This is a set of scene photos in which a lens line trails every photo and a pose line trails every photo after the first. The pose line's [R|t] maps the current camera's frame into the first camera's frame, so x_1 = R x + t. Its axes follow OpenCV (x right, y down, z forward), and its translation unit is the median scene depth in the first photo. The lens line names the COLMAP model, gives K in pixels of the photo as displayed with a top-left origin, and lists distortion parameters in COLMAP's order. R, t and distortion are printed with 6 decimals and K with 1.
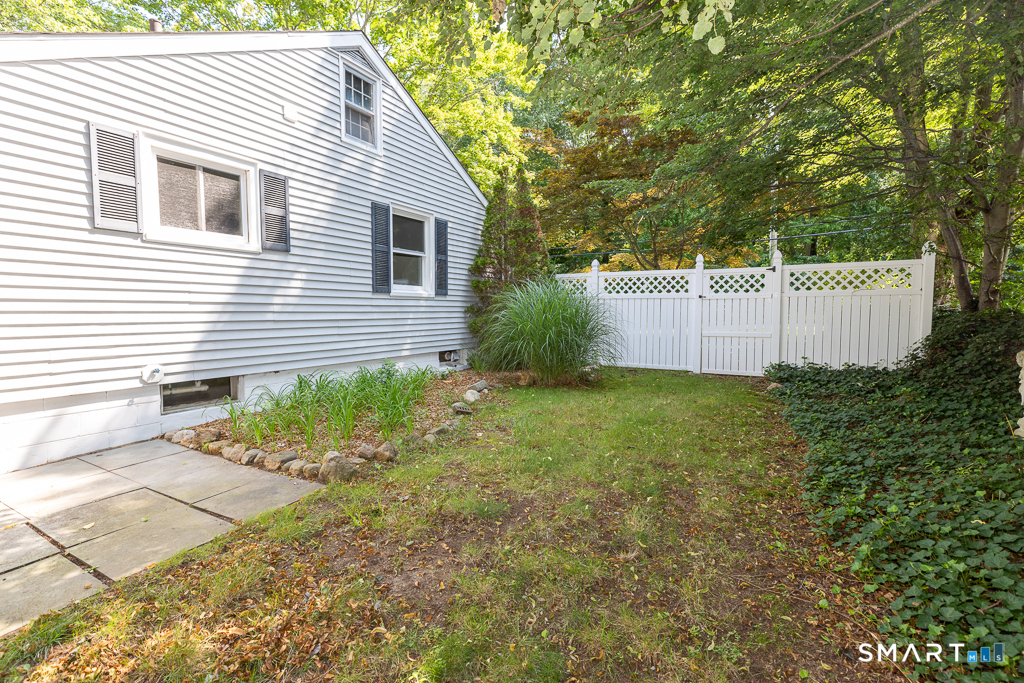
lens RADIAL K [[470.5, 0, 506.7], [0, 470.5, 339.6], [0, 0, 1]] dist [-0.003127, -0.000375]
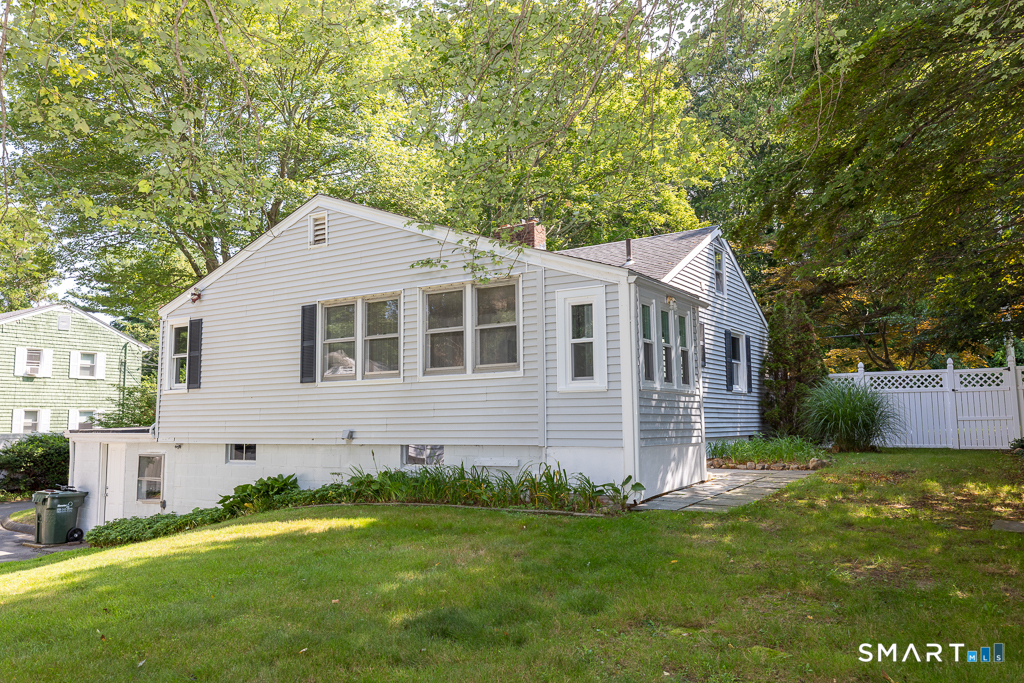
lens RADIAL K [[777.8, 0, 516.6], [0, 777.8, 339.7], [0, 0, 1]] dist [0.010078, -0.002132]
pose [[0.998031, -0.019109, -0.059742, -0.786345], [0.008703, 0.985439, -0.169804, 0.151030], [0.062116, 0.168950, 0.983665, -1.452889]]
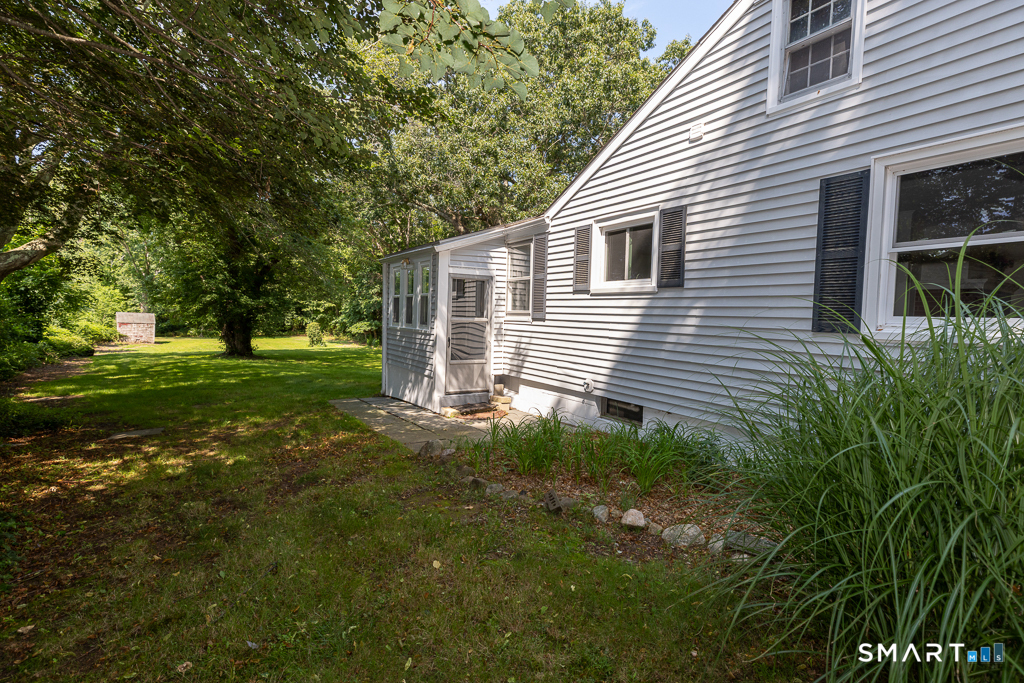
lens RADIAL K [[470.5, 0, 512.6], [0, 470.5, 339.9], [0, 0, 1]] dist [-0.003127, -0.000375]
pose [[-0.456730, 0.032683, -0.889005, 0.411554], [-0.082857, 0.993418, 0.079090, -0.104288], [0.885738, 0.109784, -0.451016, 0.918930]]
